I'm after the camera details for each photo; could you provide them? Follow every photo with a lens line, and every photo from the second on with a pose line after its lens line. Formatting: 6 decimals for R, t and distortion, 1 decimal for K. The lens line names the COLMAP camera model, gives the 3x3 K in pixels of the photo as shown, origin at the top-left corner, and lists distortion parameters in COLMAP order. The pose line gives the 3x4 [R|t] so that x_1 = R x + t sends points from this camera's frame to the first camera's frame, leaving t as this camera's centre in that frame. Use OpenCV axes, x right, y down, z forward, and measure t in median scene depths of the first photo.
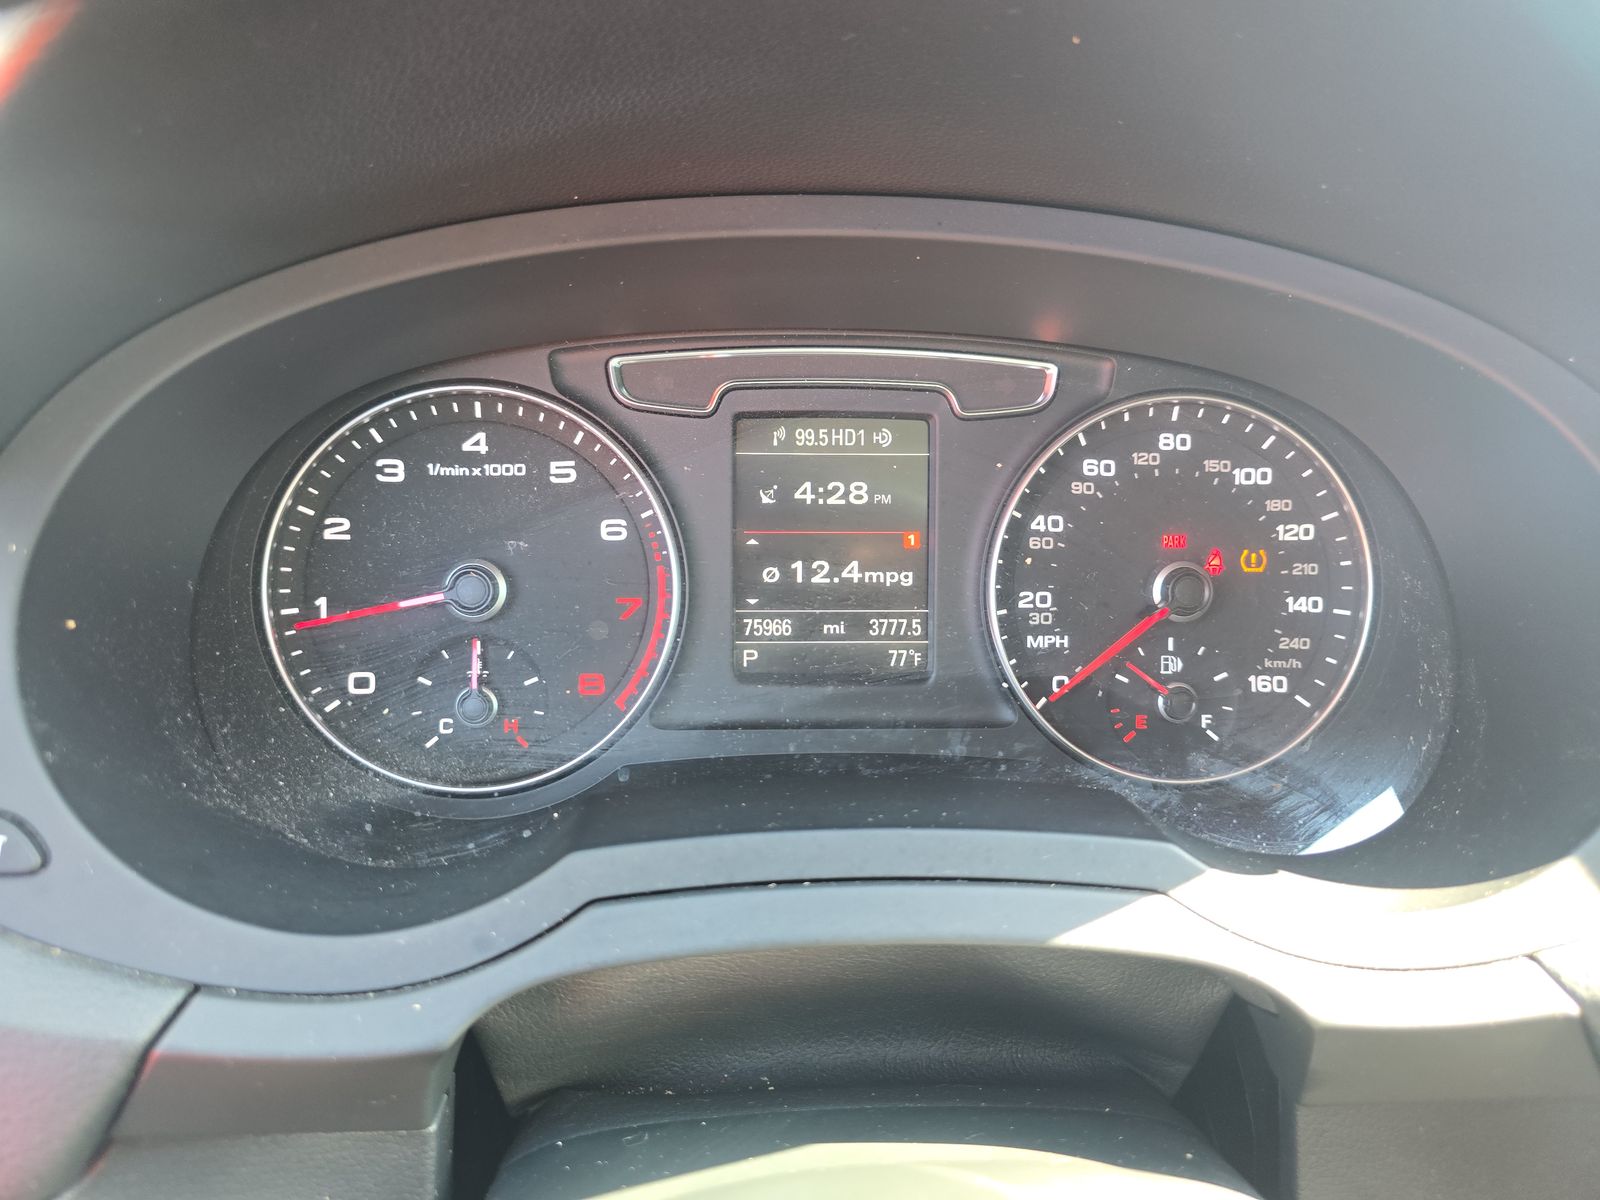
lens RADIAL K [[1095.7, 0, 806.9], [0, 1095.7, 600.2], [0, 0, 1]] dist [0.025292, -0.026896]
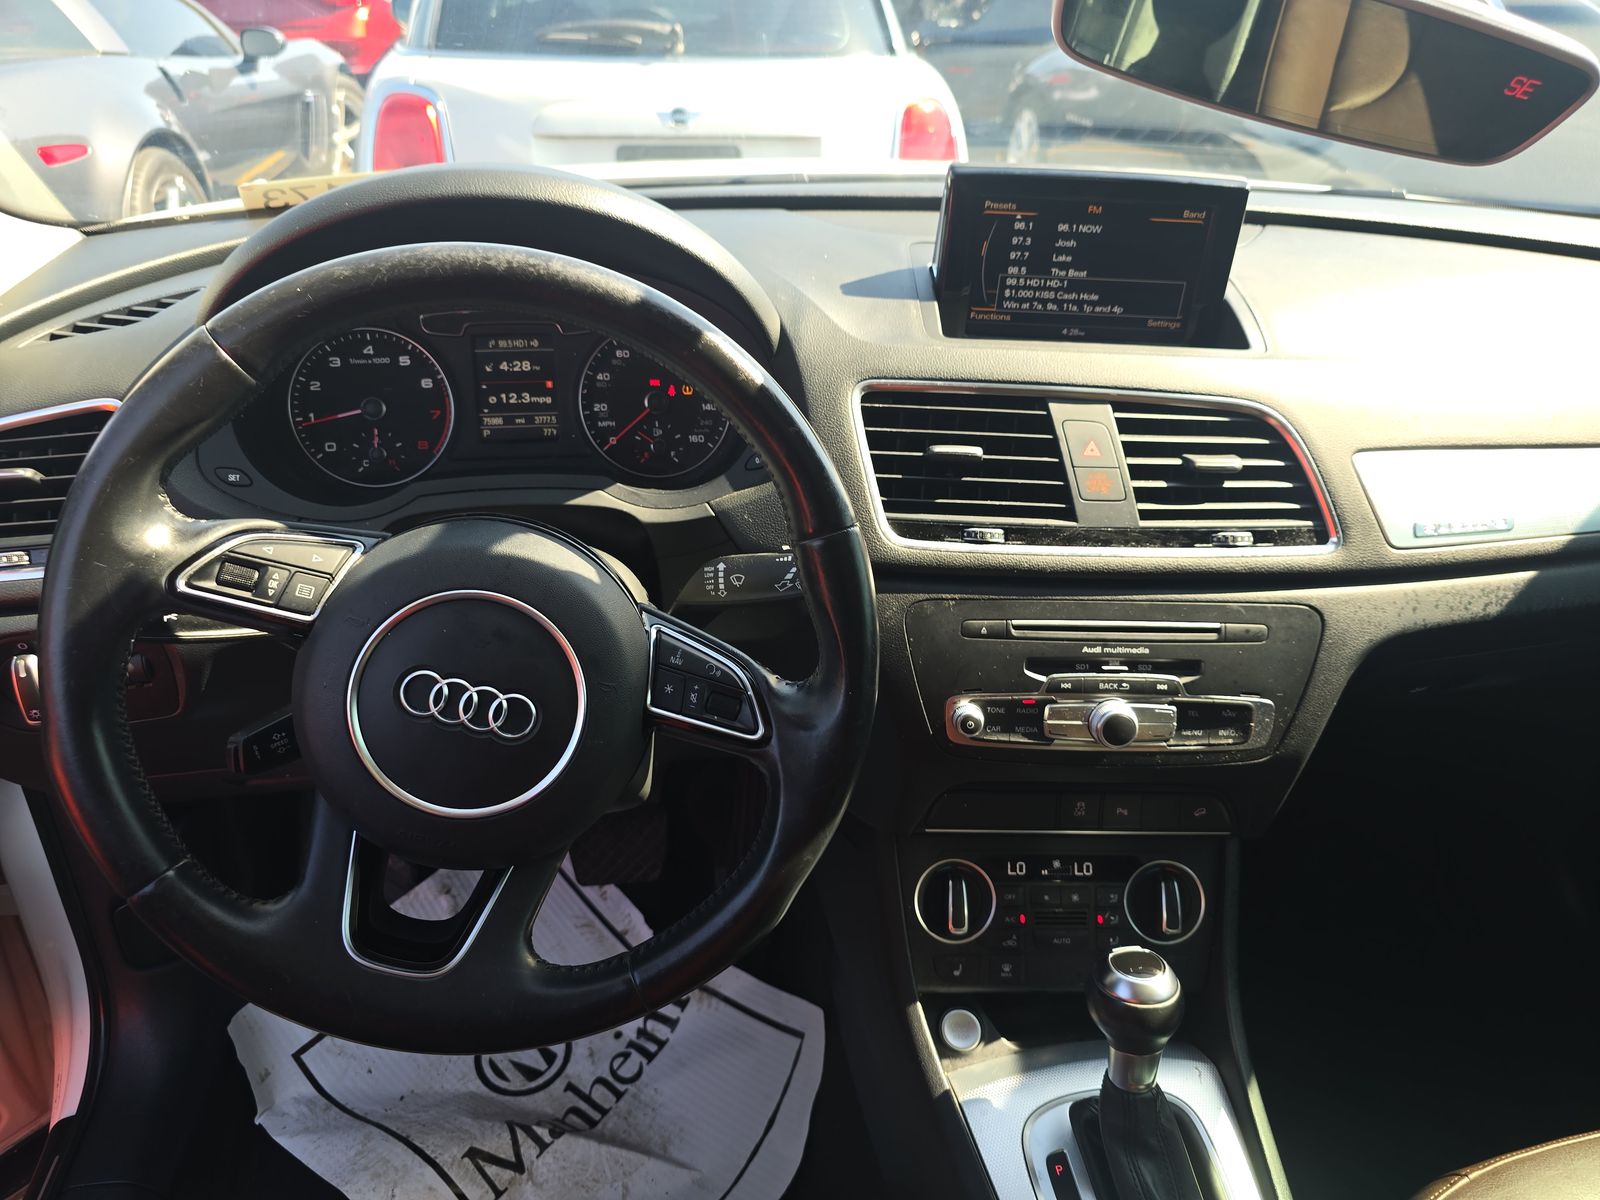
lens RADIAL K [[1095.7, 0, 806.9], [0, 1095.7, 600.2], [0, 0, 1]] dist [0.025292, -0.026896]
pose [[0.996404, -0.044040, 0.072391, 0.484569], [0.034800, 0.991638, 0.124273, 0.145305], [-0.077258, -0.121307, 0.989604, -1.617154]]
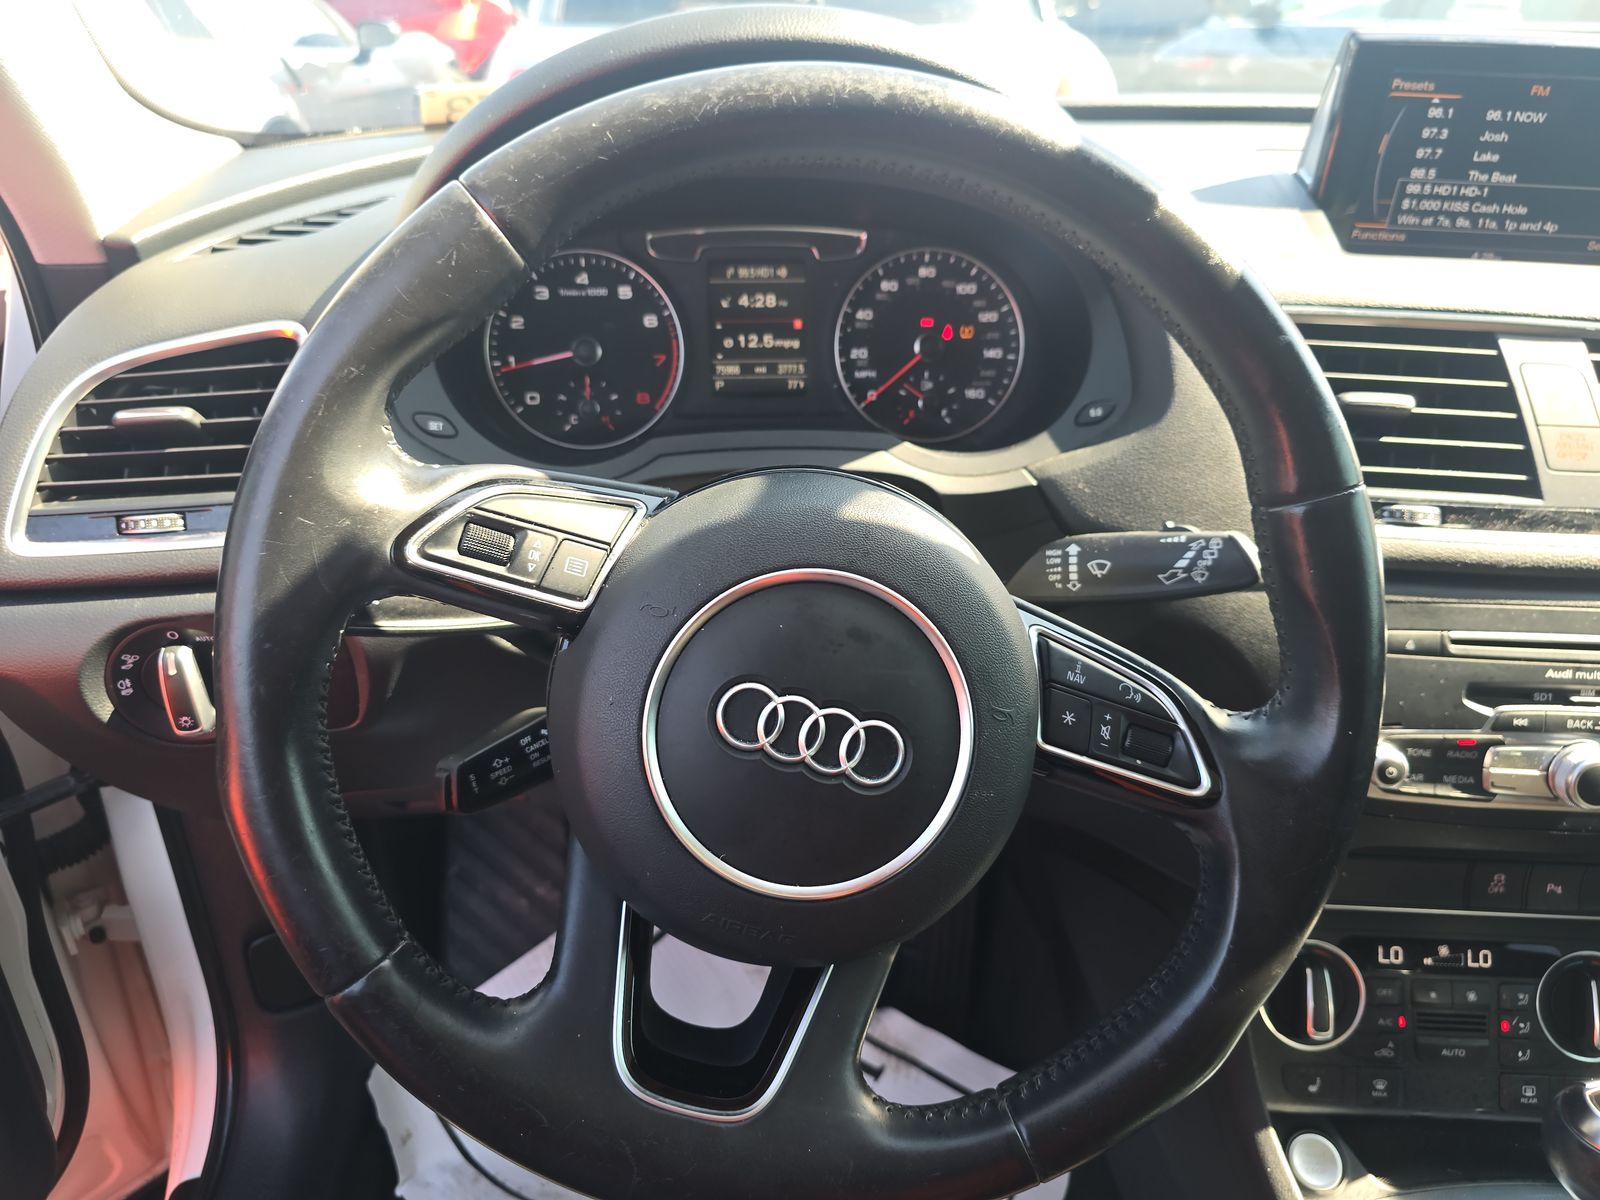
lens RADIAL K [[1084.5, 0, 796.5], [0, 1084.5, 598.6], [0, 0, 1]] dist [0.028178, -0.039920]
pose [[0.999731, -0.022280, 0.006412, 0.069873], [0.021402, 0.993220, 0.114259, 0.220387], [-0.008915, -0.114091, 0.993430, -1.058328]]
